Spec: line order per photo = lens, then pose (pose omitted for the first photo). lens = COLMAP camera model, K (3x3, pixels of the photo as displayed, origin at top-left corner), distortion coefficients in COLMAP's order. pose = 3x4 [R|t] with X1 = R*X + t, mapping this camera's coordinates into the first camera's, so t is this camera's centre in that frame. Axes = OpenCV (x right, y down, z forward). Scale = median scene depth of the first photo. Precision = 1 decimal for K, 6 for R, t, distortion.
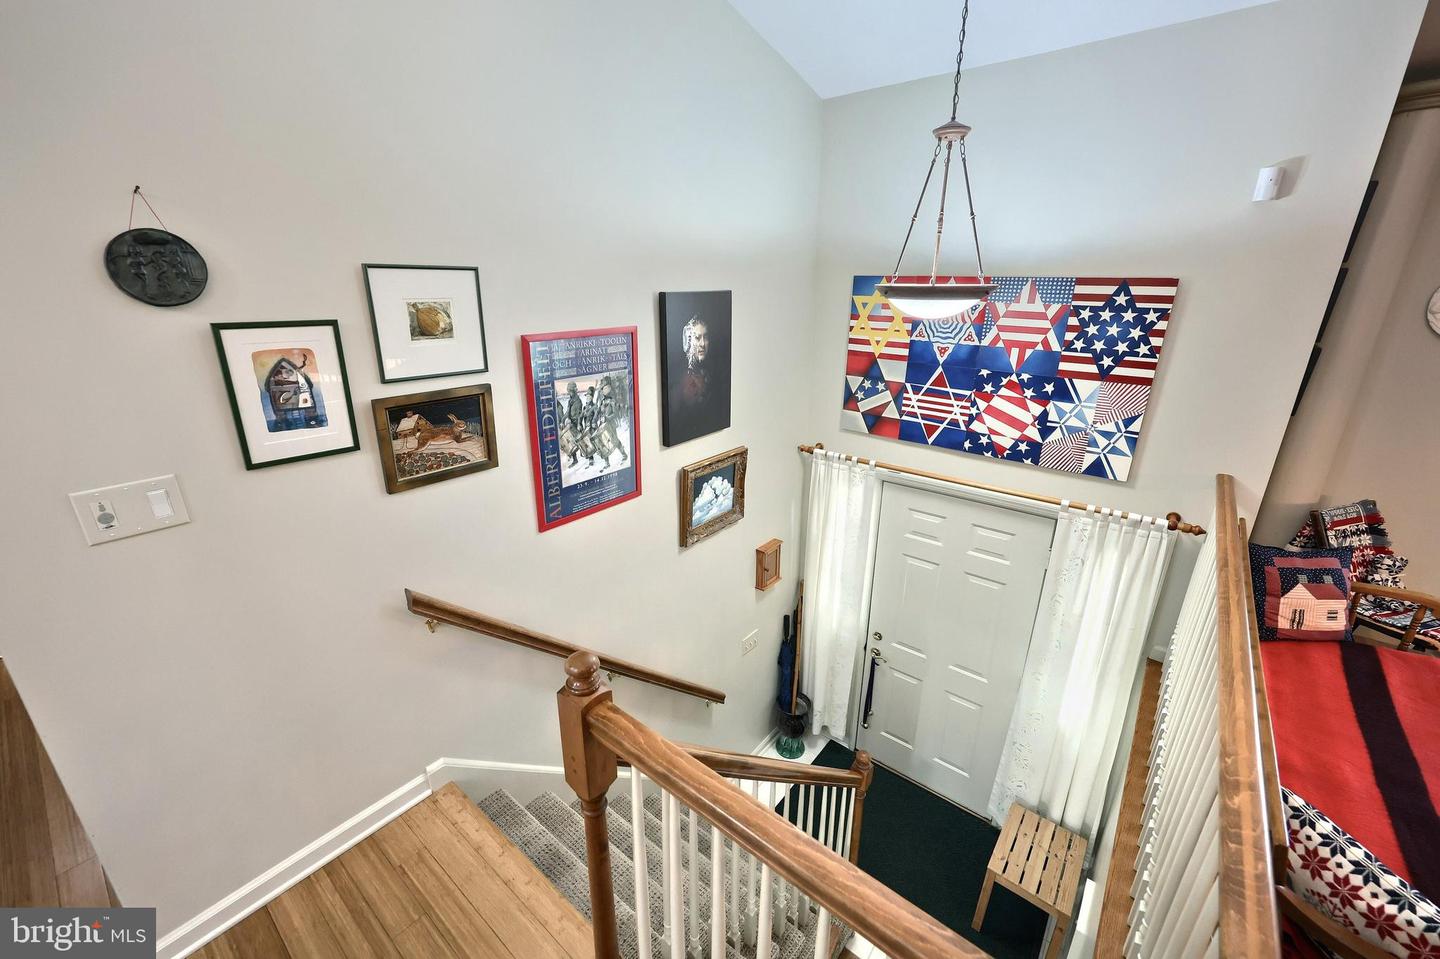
lens RADIAL K [[581.8, 0, 720.3], [0, 581.8, 483.4], [0, 0, 1]] dist [-0.000990, -0.000055]
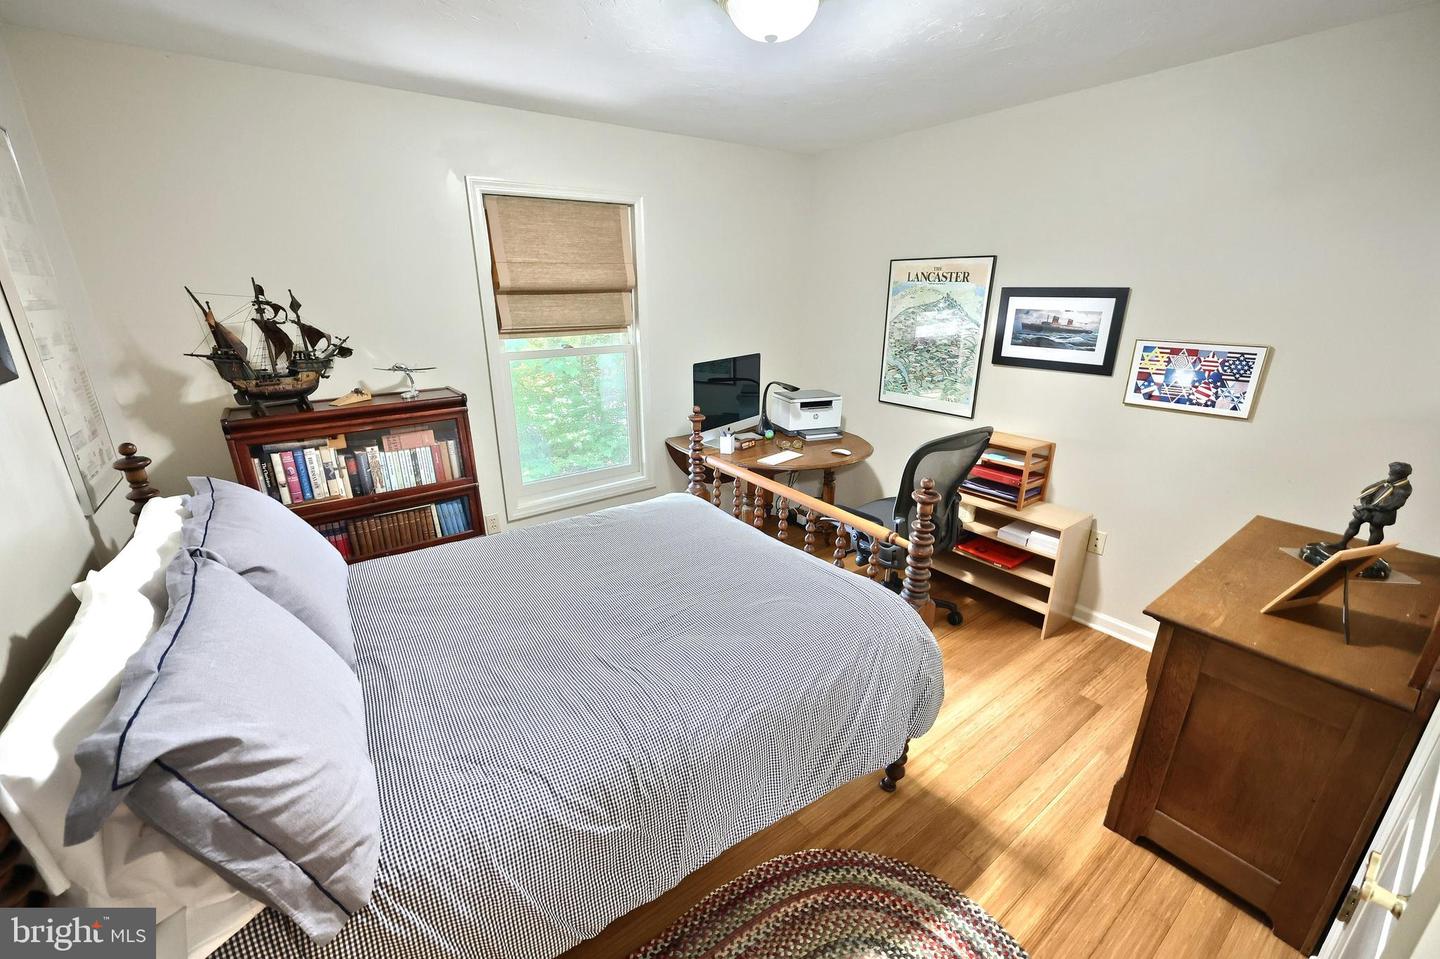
lens RADIAL K [[581.8, 0, 719.3], [0, 581.8, 476.5], [0, 0, 1]] dist [-0.000990, -0.000055]
pose [[0.968177, 0.051489, -0.244912, -1.292691], [-0.059925, 0.997835, -0.027115, 0.597709], [0.242986, 0.040928, 0.969166, -2.758620]]
